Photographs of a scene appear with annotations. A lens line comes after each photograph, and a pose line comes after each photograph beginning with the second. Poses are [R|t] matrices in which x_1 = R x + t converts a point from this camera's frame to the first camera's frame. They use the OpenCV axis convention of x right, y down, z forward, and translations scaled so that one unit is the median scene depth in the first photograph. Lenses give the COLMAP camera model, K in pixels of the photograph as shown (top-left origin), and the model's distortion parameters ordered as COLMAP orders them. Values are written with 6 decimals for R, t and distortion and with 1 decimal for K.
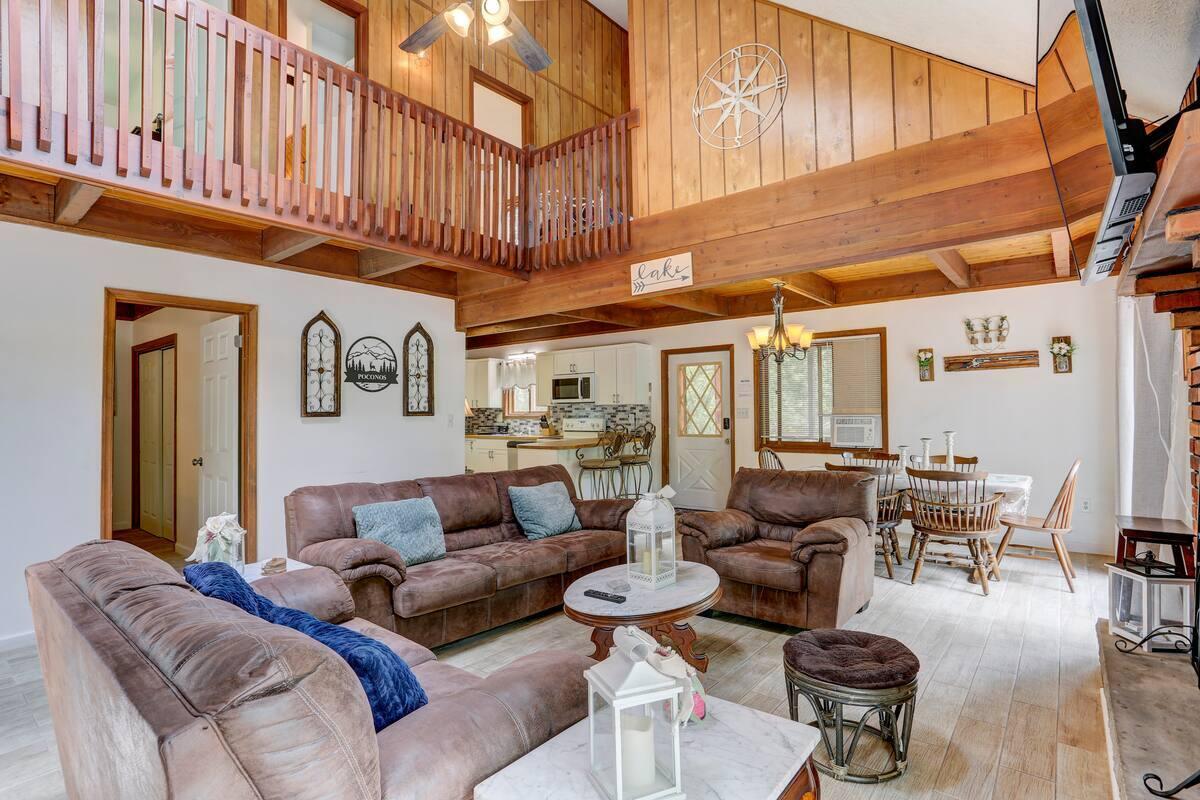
lens RADIAL K [[588.2, 0, 600.0], [0, 588.2, 400.0], [0, 0, 1]] dist [-0.001904, 0.000227]
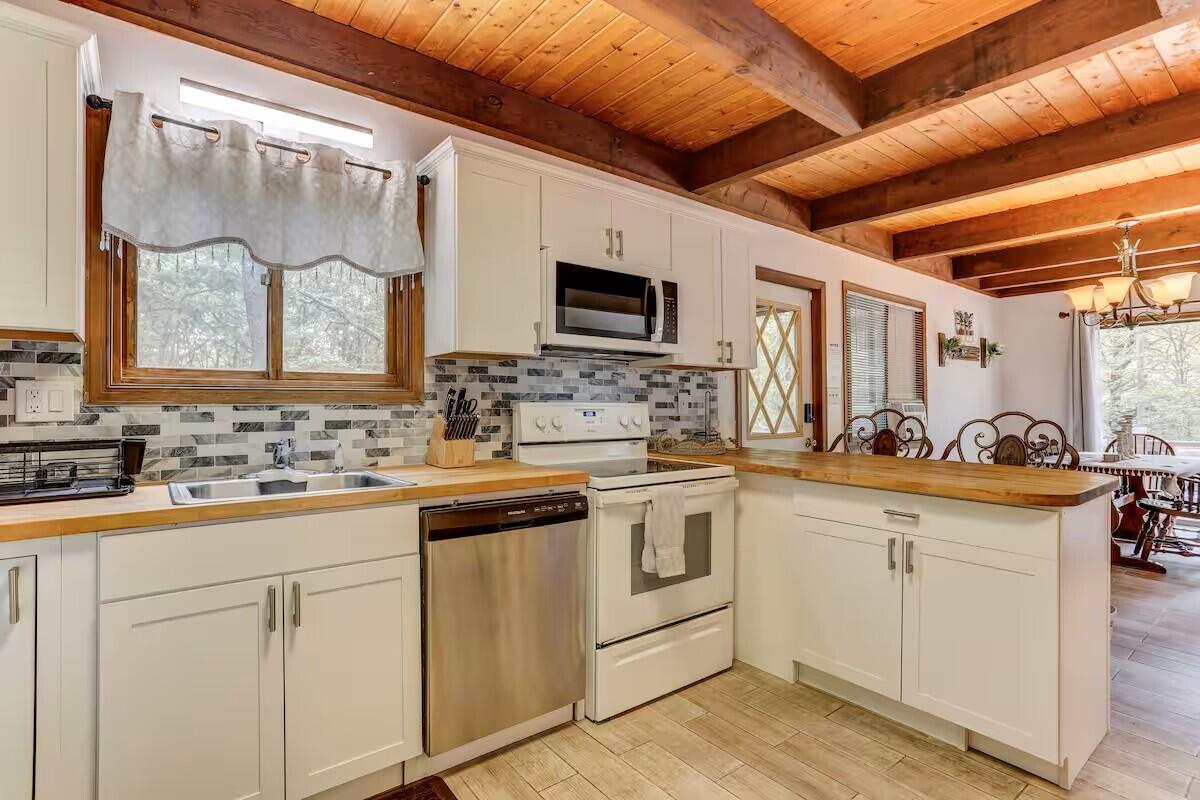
lens RADIAL K [[588.2, 0, 600.0], [0, 588.2, 400.0], [0, 0, 1]] dist [-0.001904, 0.000227]
pose [[0.219507, 0.011771, 0.975540, -0.399720], [-0.031719, 0.999485, -0.004923, 0.036721], [-0.975095, -0.029863, 0.219767, 1.071821]]
